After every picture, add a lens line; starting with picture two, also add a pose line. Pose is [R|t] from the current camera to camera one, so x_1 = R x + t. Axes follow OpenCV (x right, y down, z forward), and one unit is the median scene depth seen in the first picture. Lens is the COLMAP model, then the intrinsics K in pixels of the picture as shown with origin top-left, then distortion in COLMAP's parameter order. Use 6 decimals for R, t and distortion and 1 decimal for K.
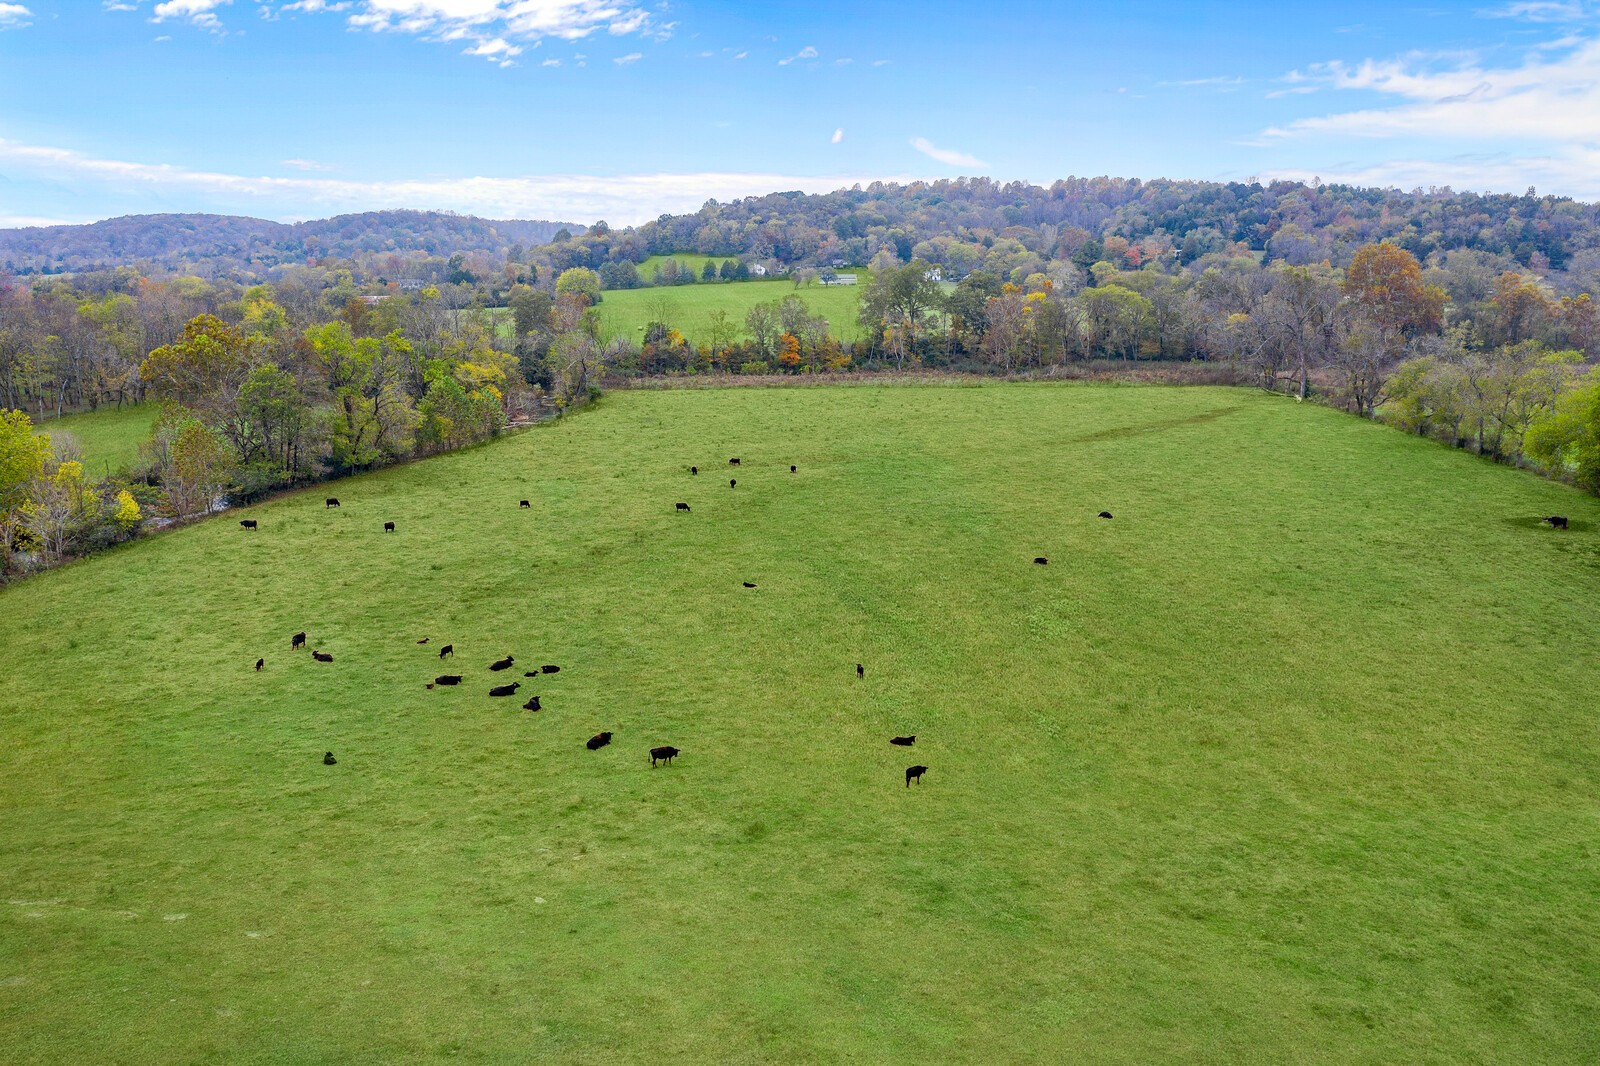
lens RADIAL K [[1263.5, 0, 798.6], [0, 1263.5, 535.6], [0, 0, 1]] dist [-0.017807, 0.005218]
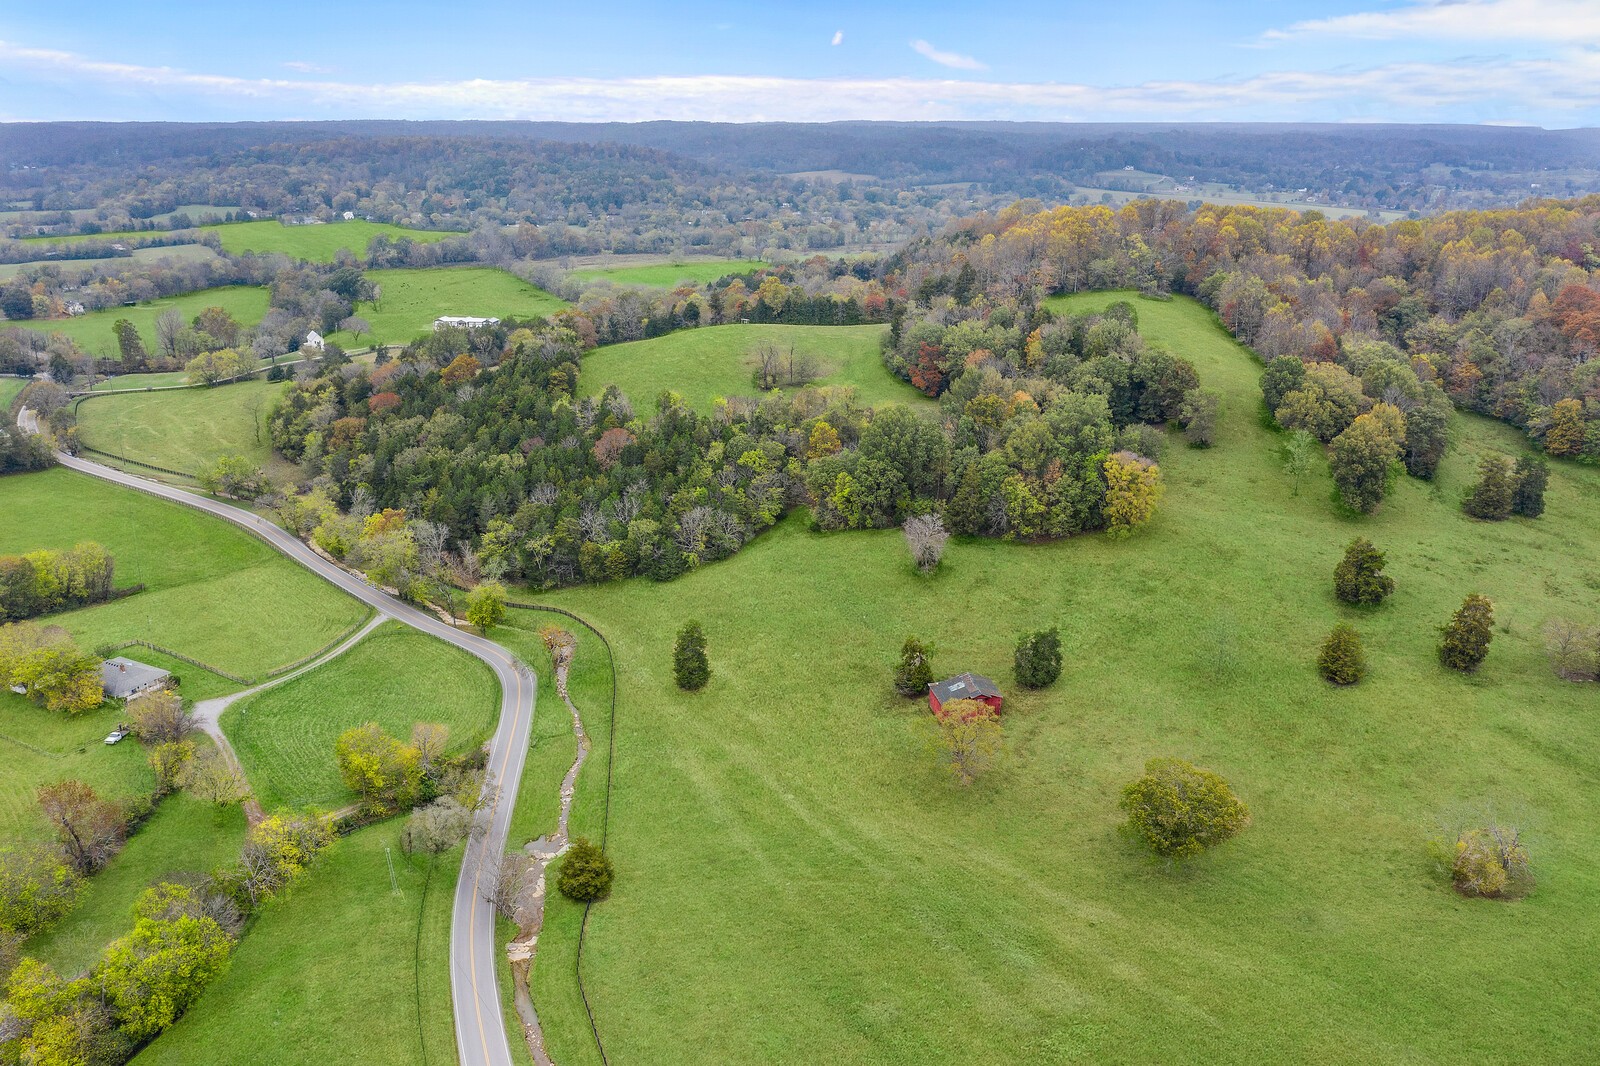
lens RADIAL K [[1263.5, 0, 797.2], [0, 1263.5, 535.9], [0, 0, 1]] dist [-0.017807, 0.005218]
pose [[0.865566, -0.147864, 0.478469, -0.352296], [0.098716, 0.987049, 0.126453, 0.130002], [-0.490970, -0.062221, 0.868952, -1.279524]]
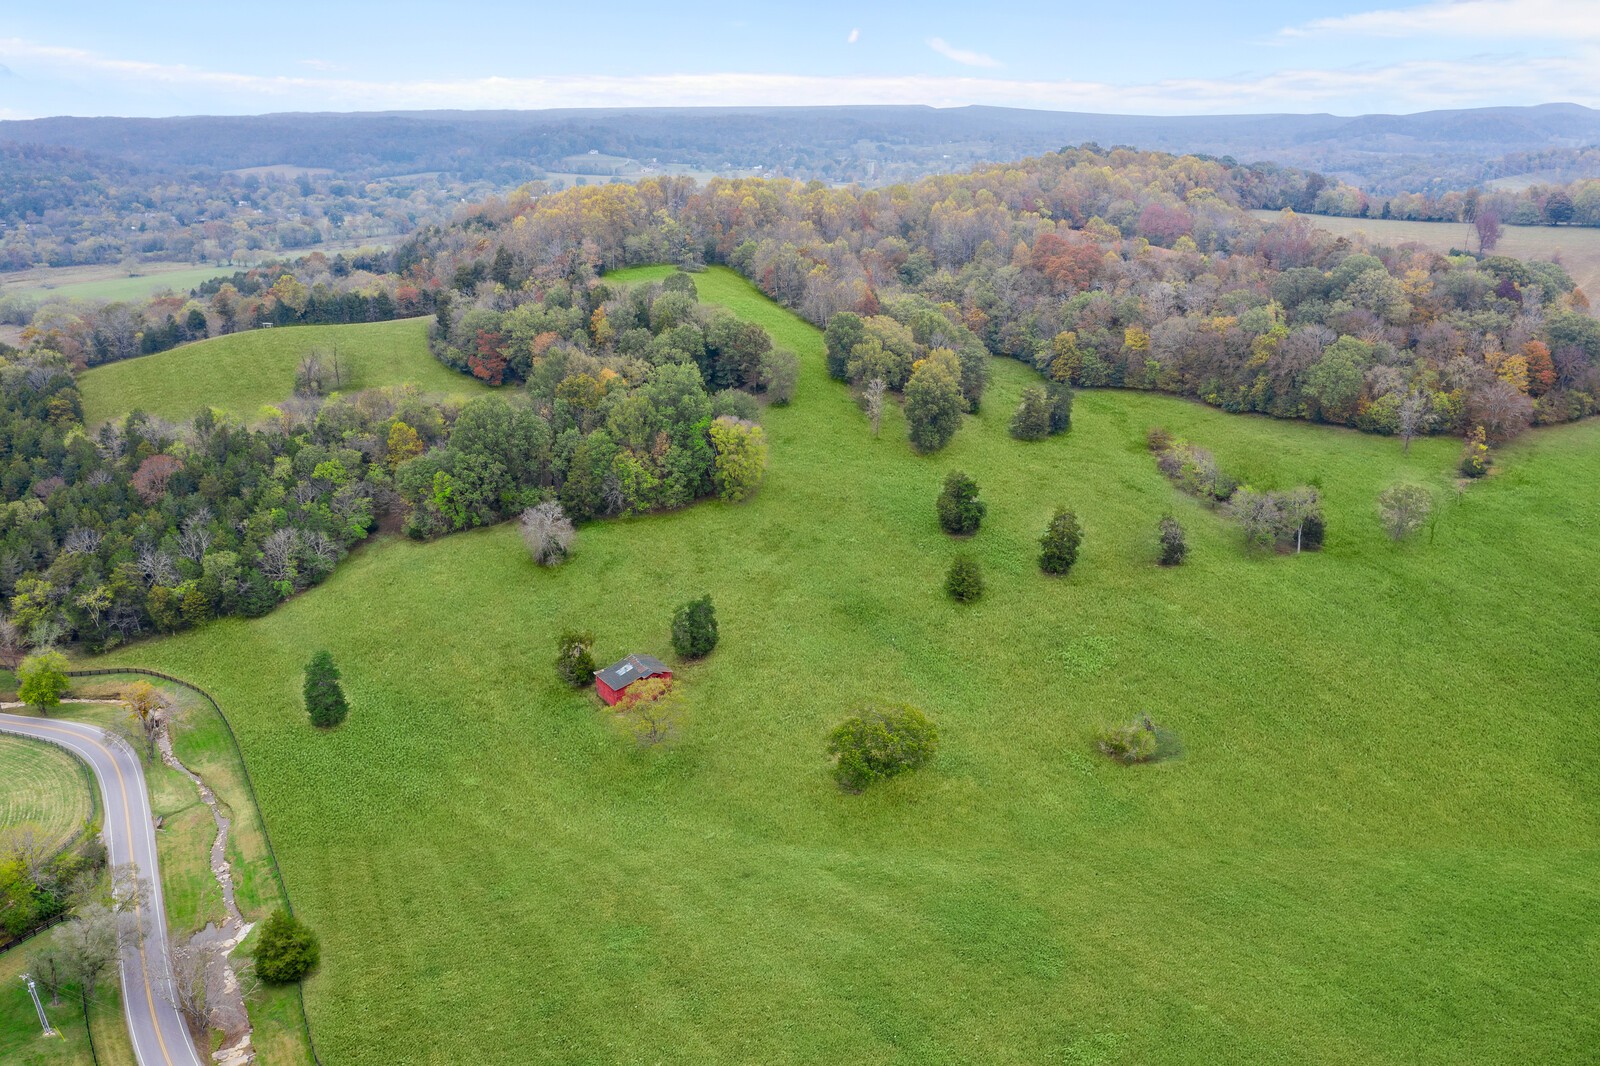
lens RADIAL K [[1263.5, 0, 797.7], [0, 1263.5, 535.4], [0, 0, 1]] dist [-0.017807, 0.005218]
pose [[0.592830, -0.259732, 0.762294, -0.421735], [0.179698, 0.965361, 0.189172, 0.125460], [-0.785023, 0.024836, 0.618968, -1.192650]]
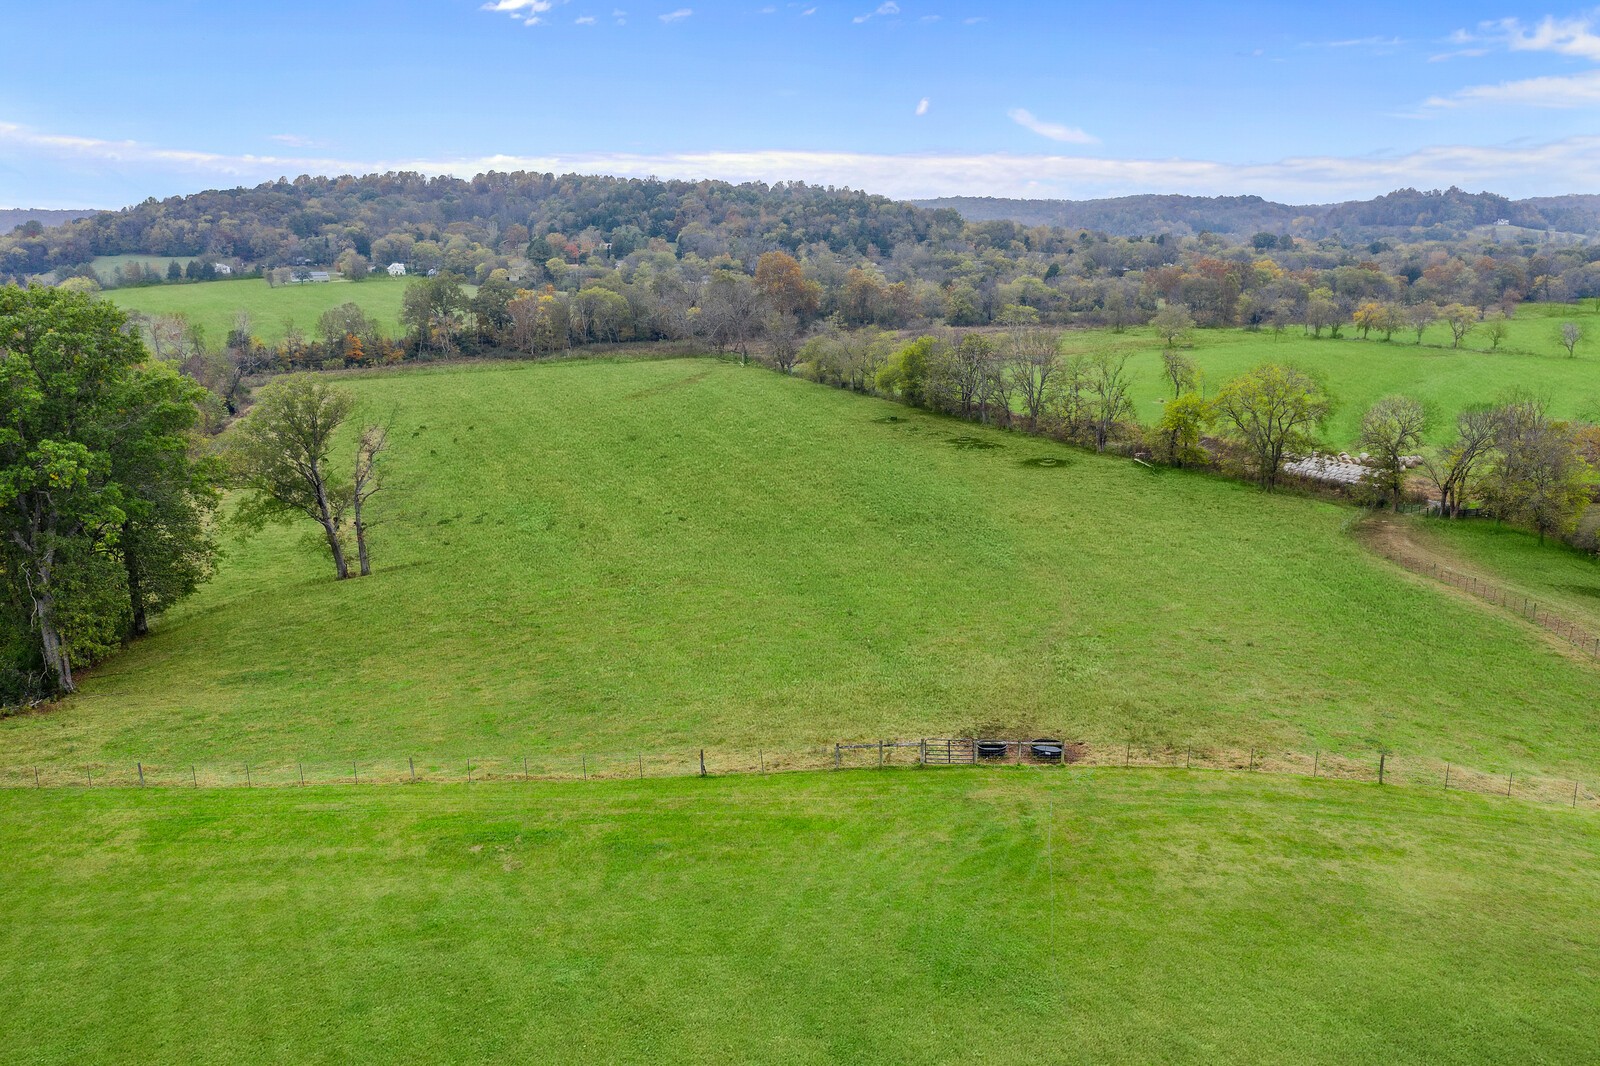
lens RADIAL K [[1263.5, 0, 802.8], [0, 1263.5, 522.1], [0, 0, 1]] dist [-0.017807, 0.005218]
pose [[0.892432, -0.109756, 0.437628, -0.095526], [0.105423, 0.993837, 0.034268, 0.015187], [-0.438692, 0.015554, 0.898503, -0.167570]]
